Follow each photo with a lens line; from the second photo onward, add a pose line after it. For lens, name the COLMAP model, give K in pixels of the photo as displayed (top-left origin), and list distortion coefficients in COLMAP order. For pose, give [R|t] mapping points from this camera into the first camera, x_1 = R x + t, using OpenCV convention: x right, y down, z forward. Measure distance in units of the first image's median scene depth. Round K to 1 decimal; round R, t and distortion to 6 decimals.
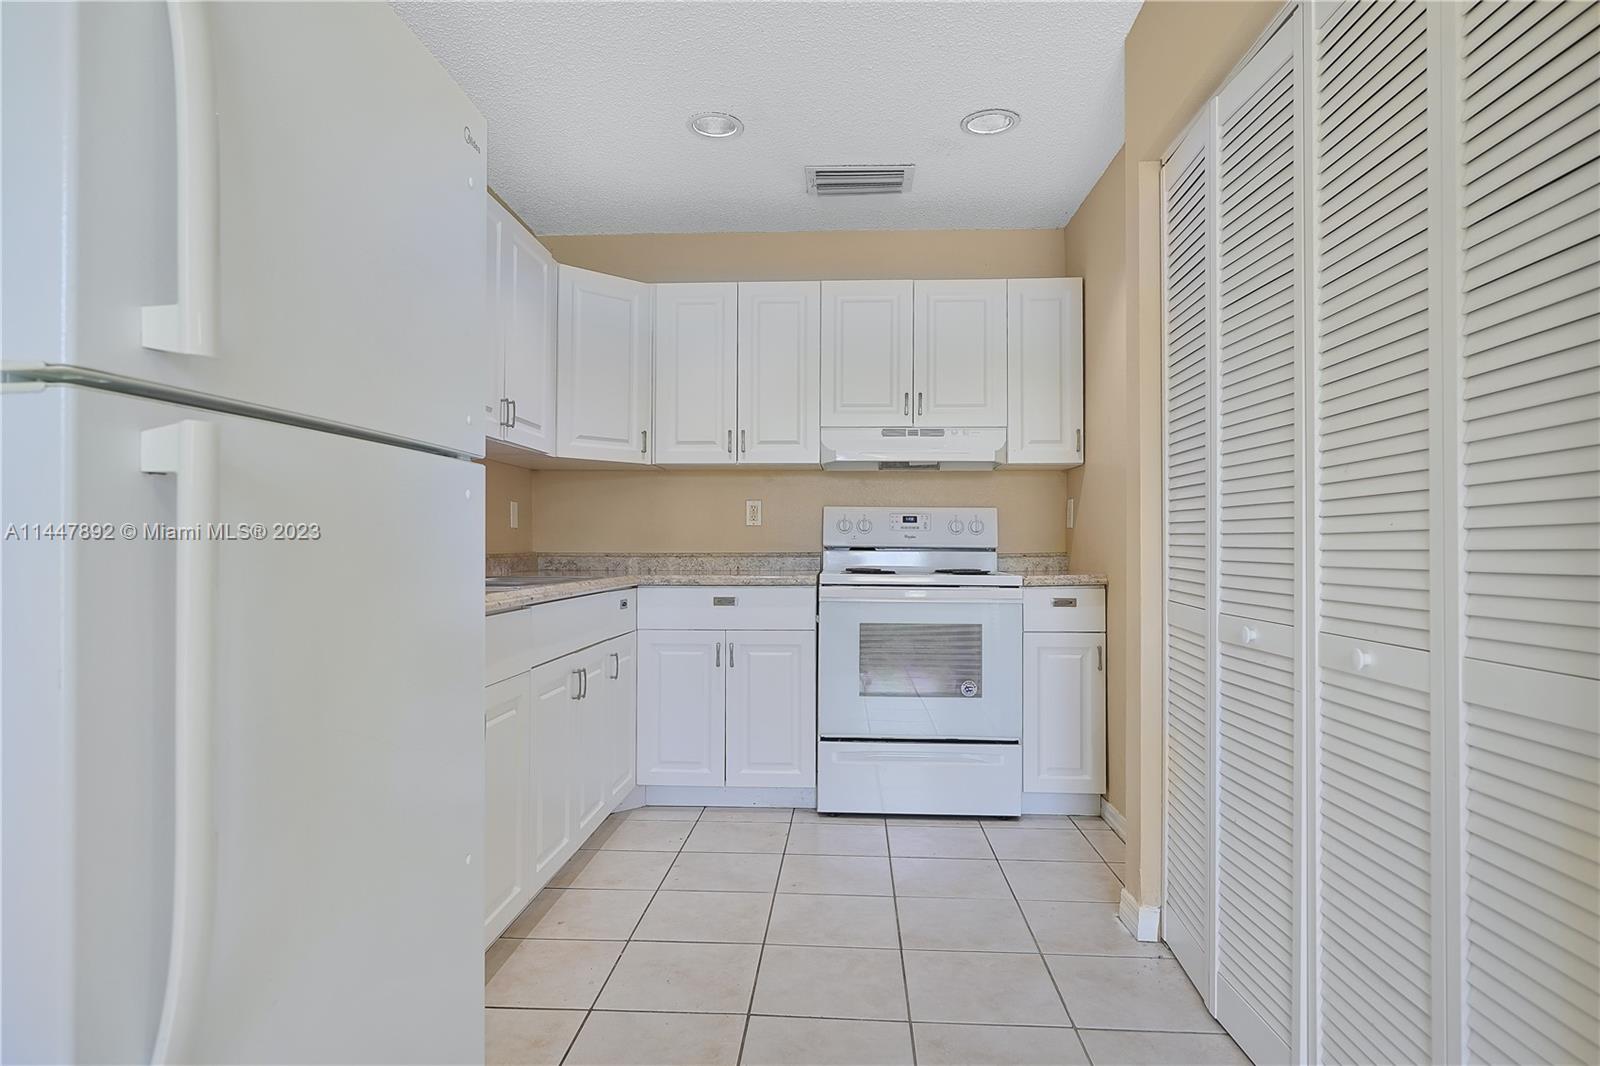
lens RADIAL K [[929.1, 0, 800.0], [0, 929.1, 533.0], [0, 0, 1]] dist [-0.002925, -0.000441]
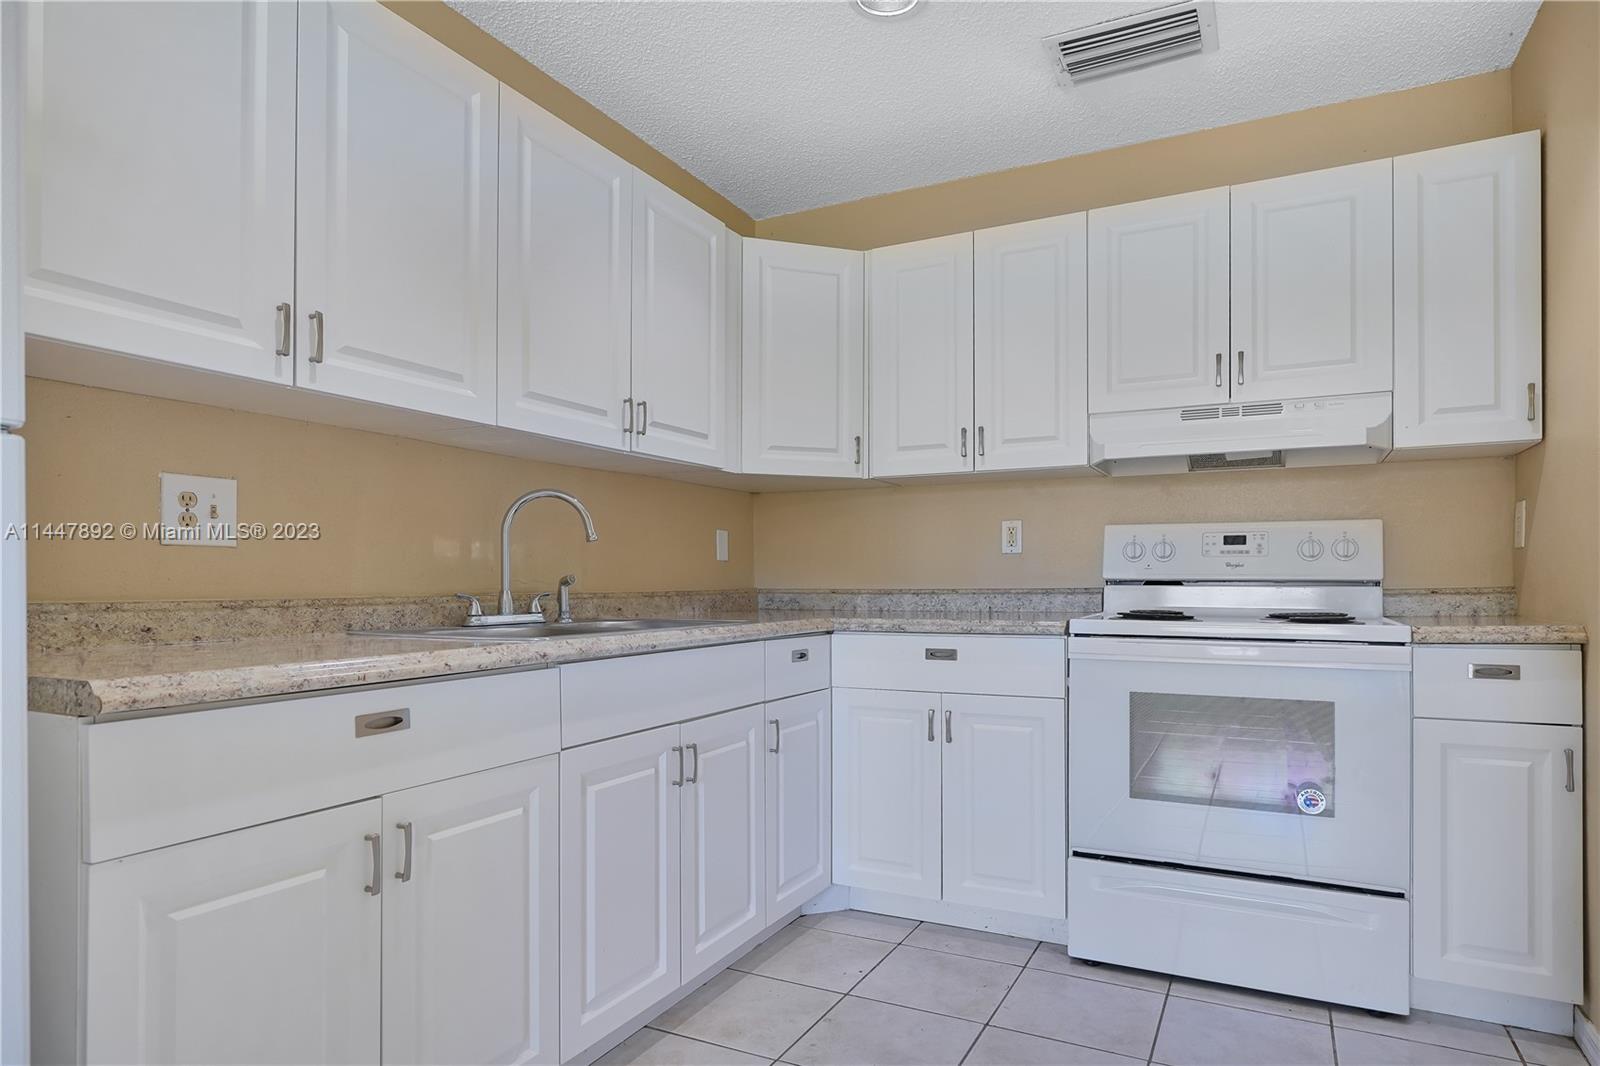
lens RADIAL K [[924.3, 0, 798.7], [0, 924.3, 579.7], [0, 0, 1]] dist [0.003342, -0.000805]
pose [[0.912533, -0.005847, -0.408962, 0.110338], [0.011481, 0.999870, 0.011324, 0.003524], [0.408842, -0.015029, 0.912481, 0.253374]]
